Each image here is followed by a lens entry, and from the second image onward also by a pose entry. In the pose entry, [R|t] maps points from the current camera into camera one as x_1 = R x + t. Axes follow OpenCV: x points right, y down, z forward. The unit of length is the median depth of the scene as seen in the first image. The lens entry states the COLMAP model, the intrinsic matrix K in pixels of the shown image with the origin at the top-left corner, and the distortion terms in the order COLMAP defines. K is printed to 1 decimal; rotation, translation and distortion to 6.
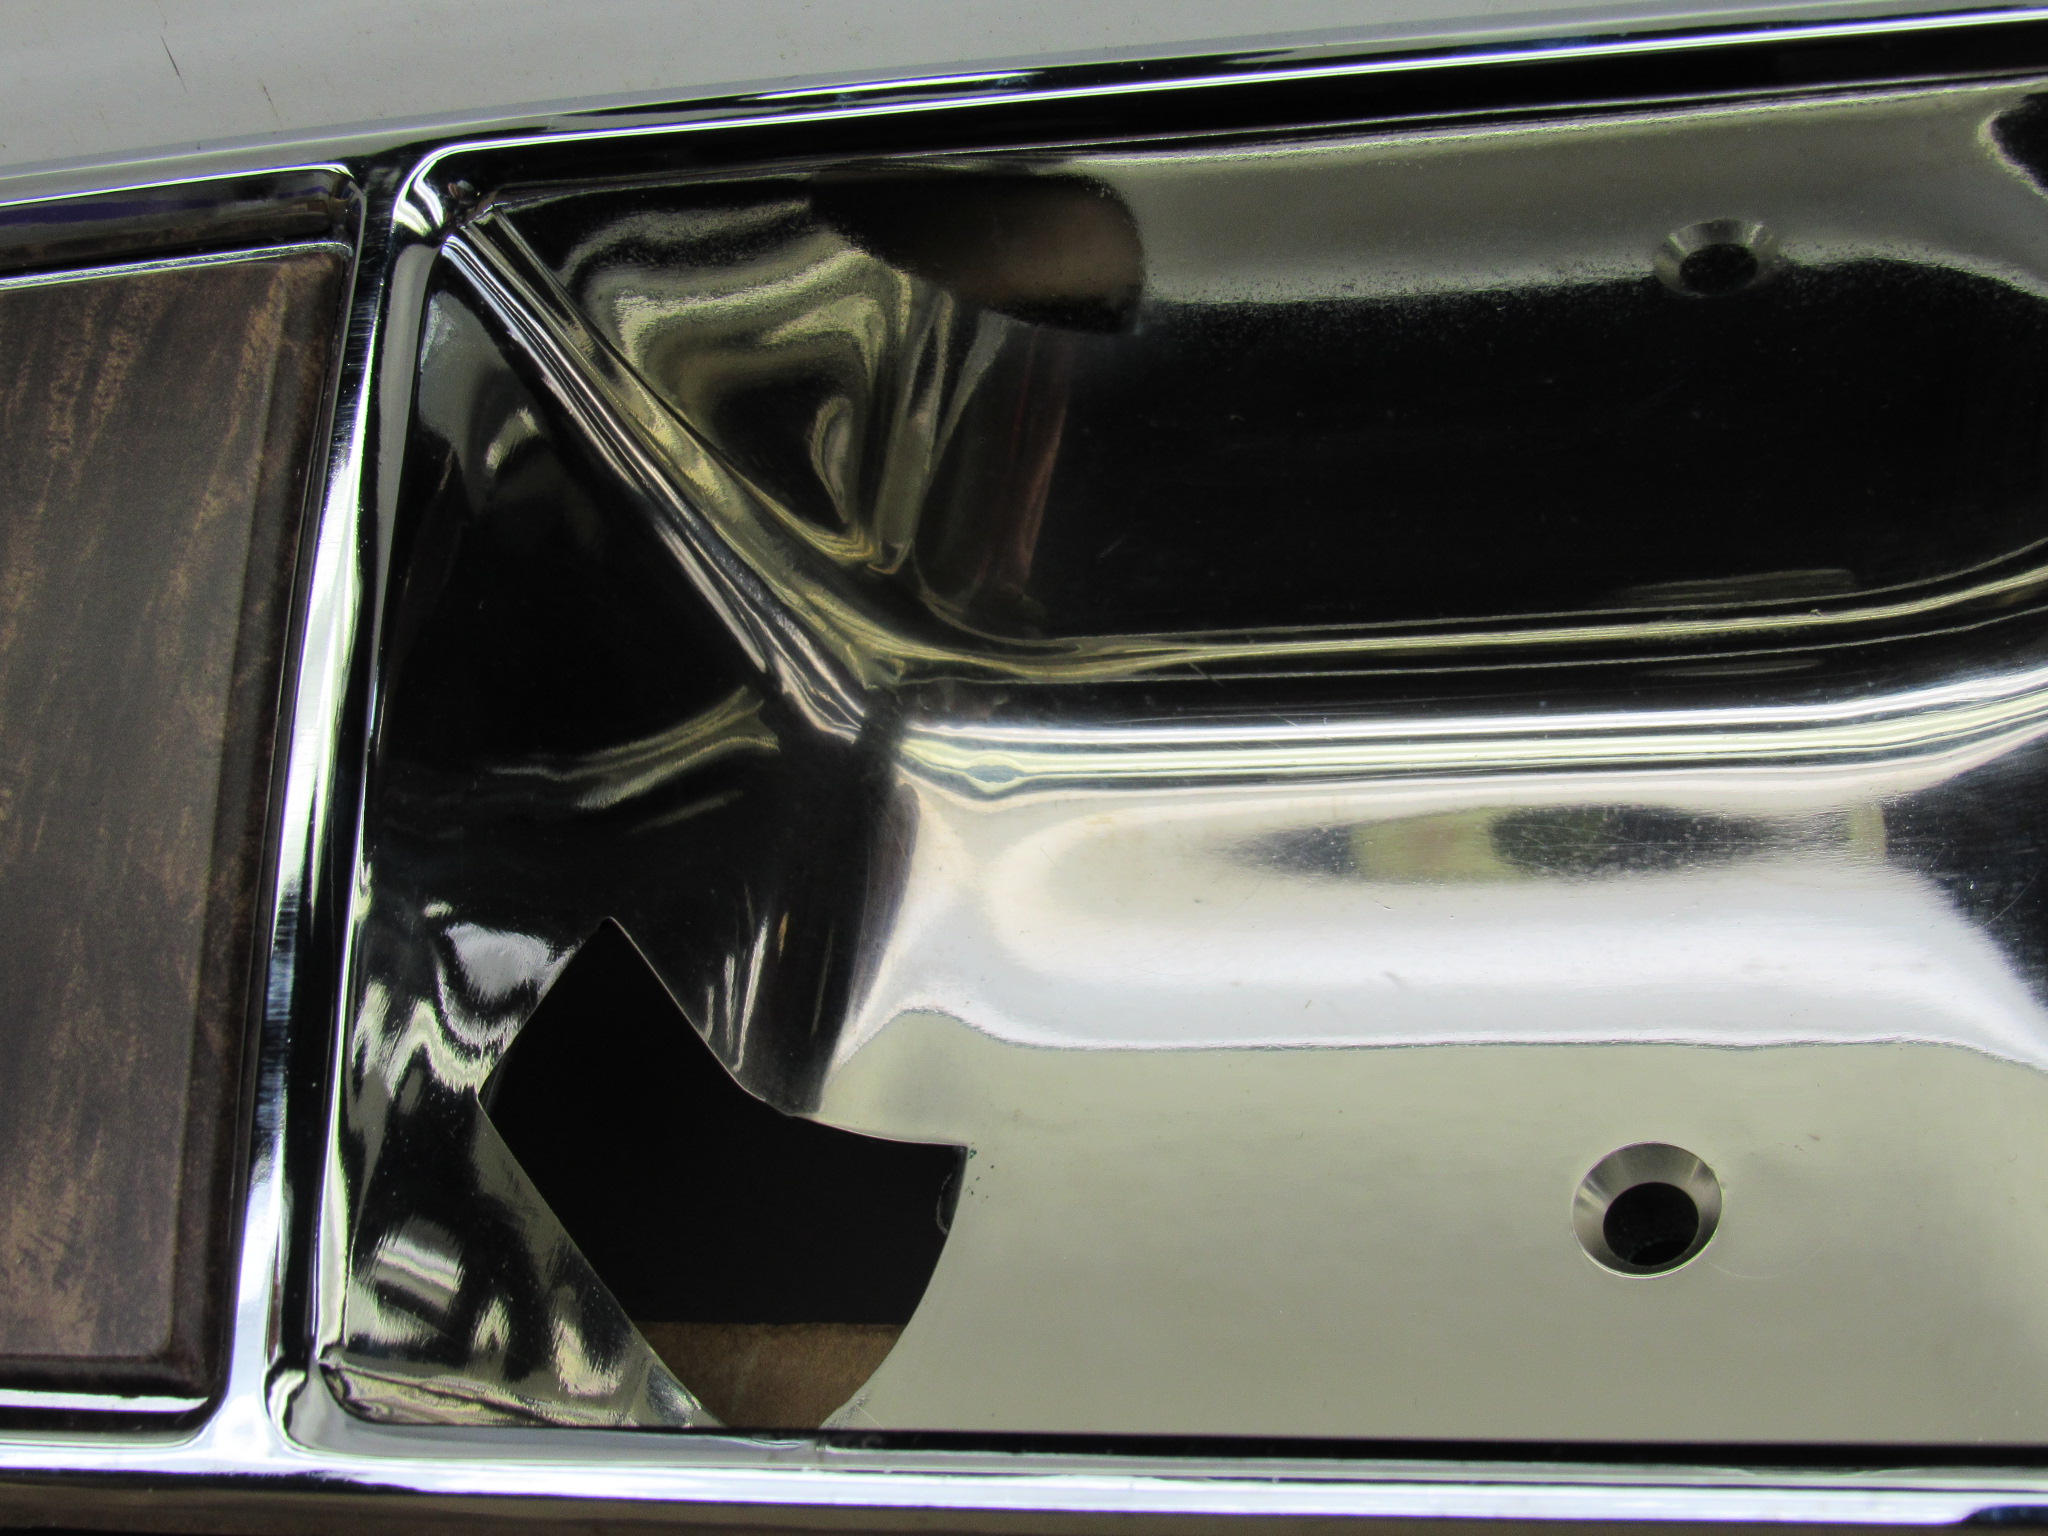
lens RADIAL K [[4265.6, 0, 1020.6], [0, 4265.6, 785.6], [0, 0, 1]] dist [-0.283378, 0.000000]
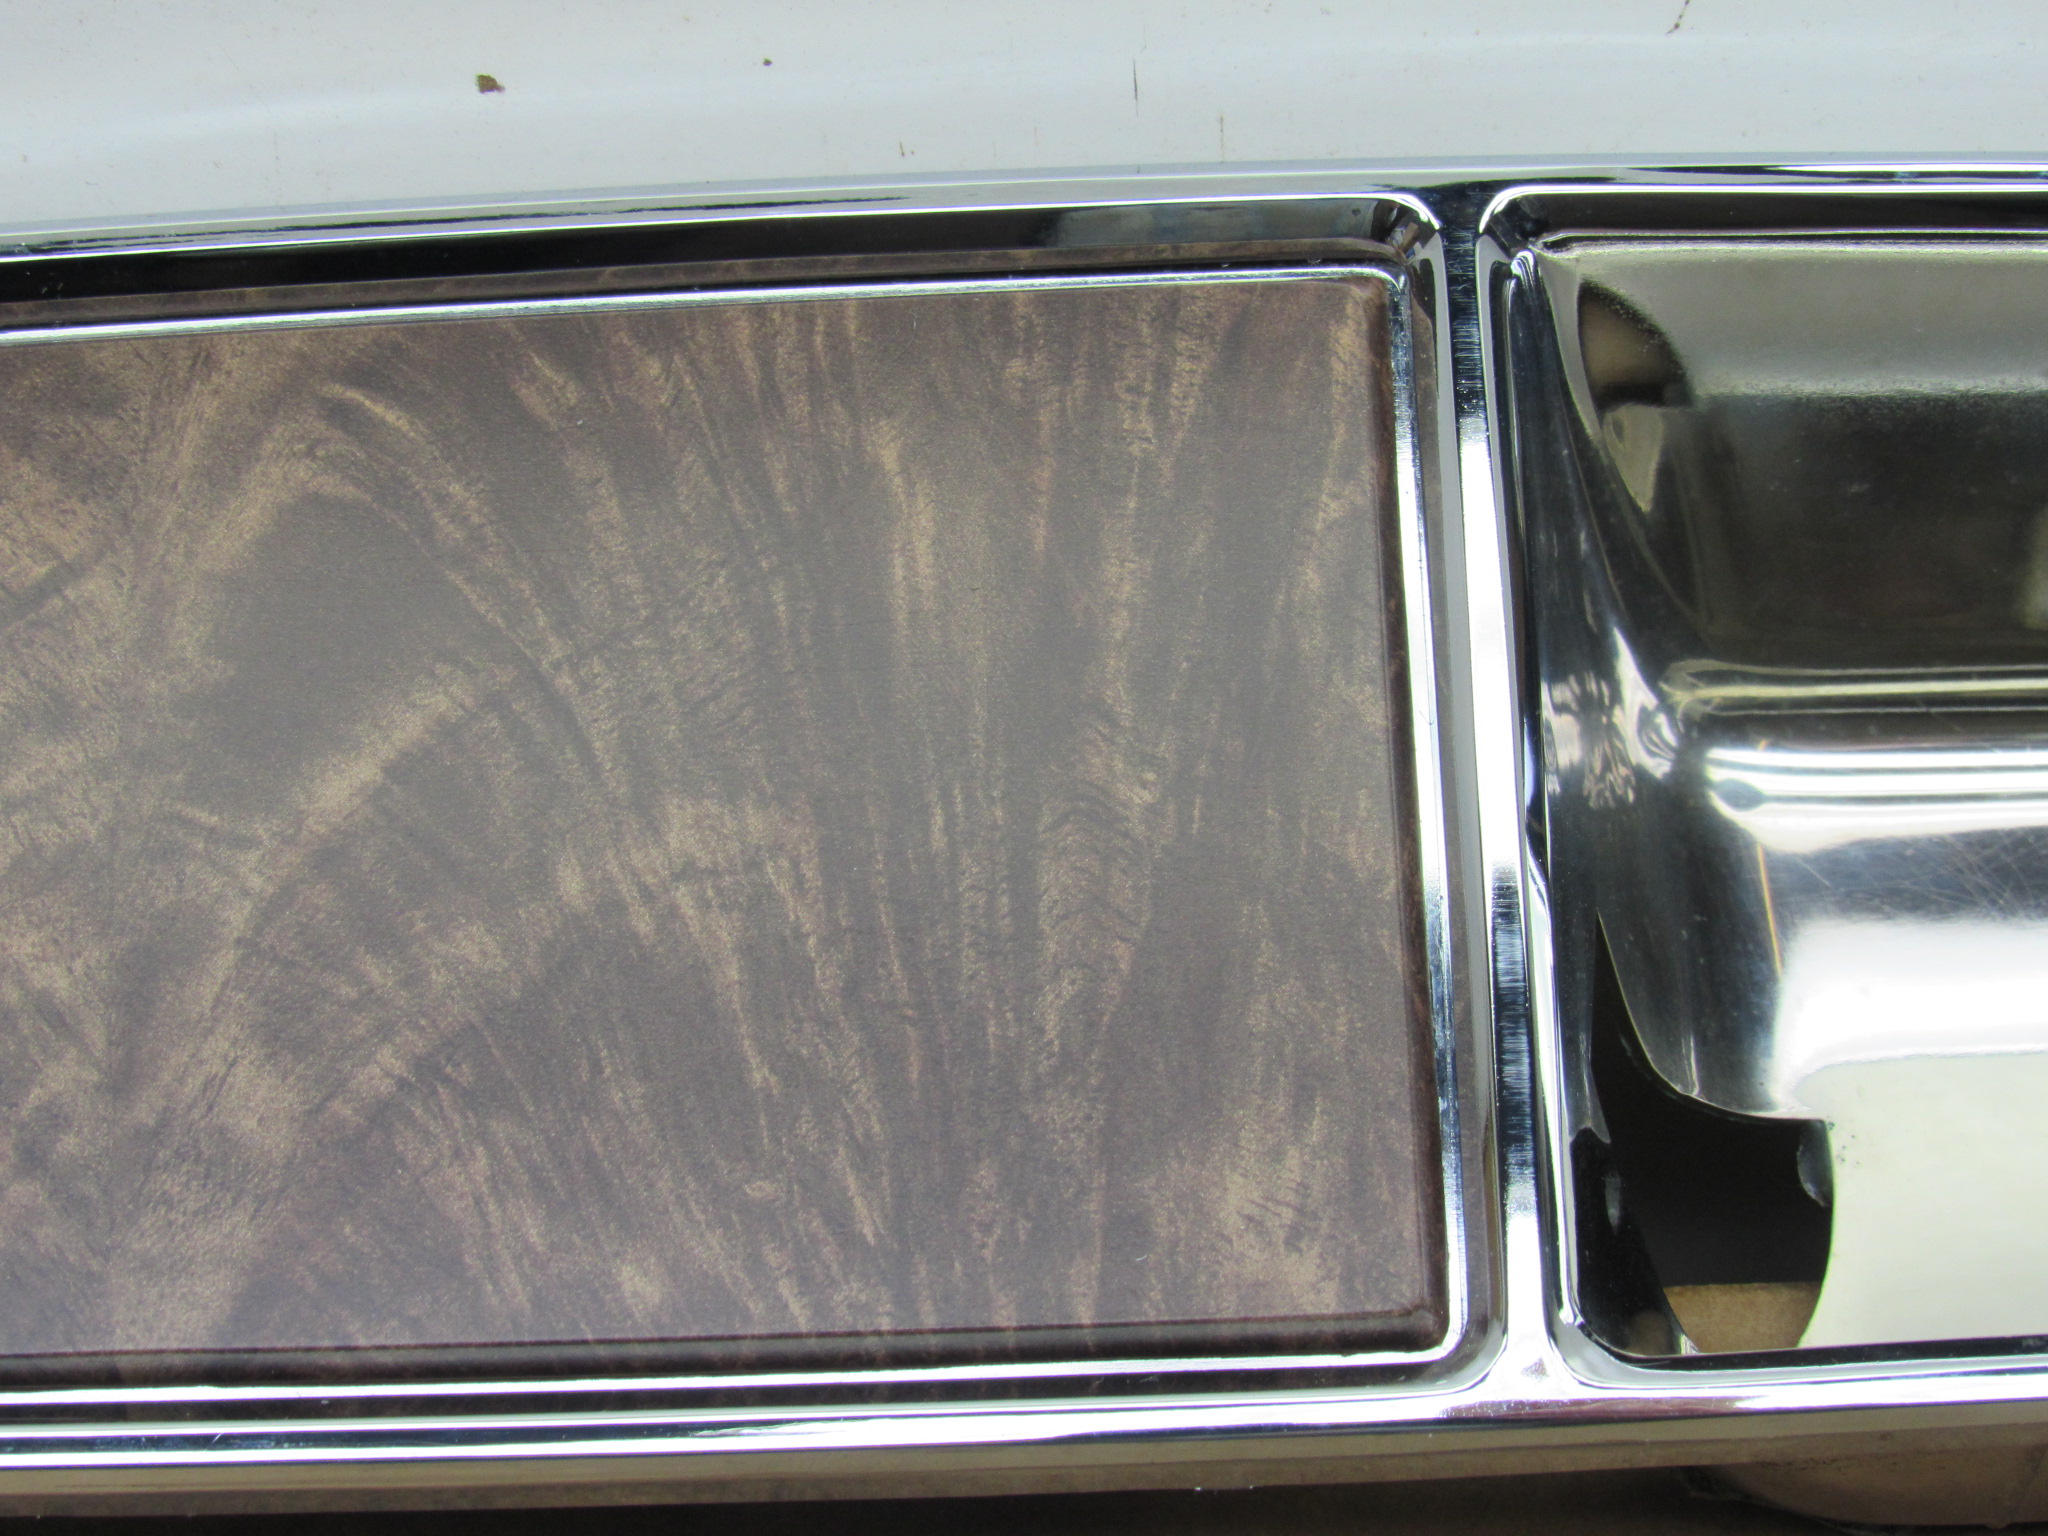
lens RADIAL K [[4265.6, 0, 1020.7], [0, 4265.6, 770.7], [0, 0, 1]] dist [-0.283378, 0.000000]
pose [[0.935196, 0.020872, 0.353515, -0.637181], [-0.002527, 0.998630, -0.052275, 0.054646], [-0.354121, 0.047994, 0.933967, 0.041837]]
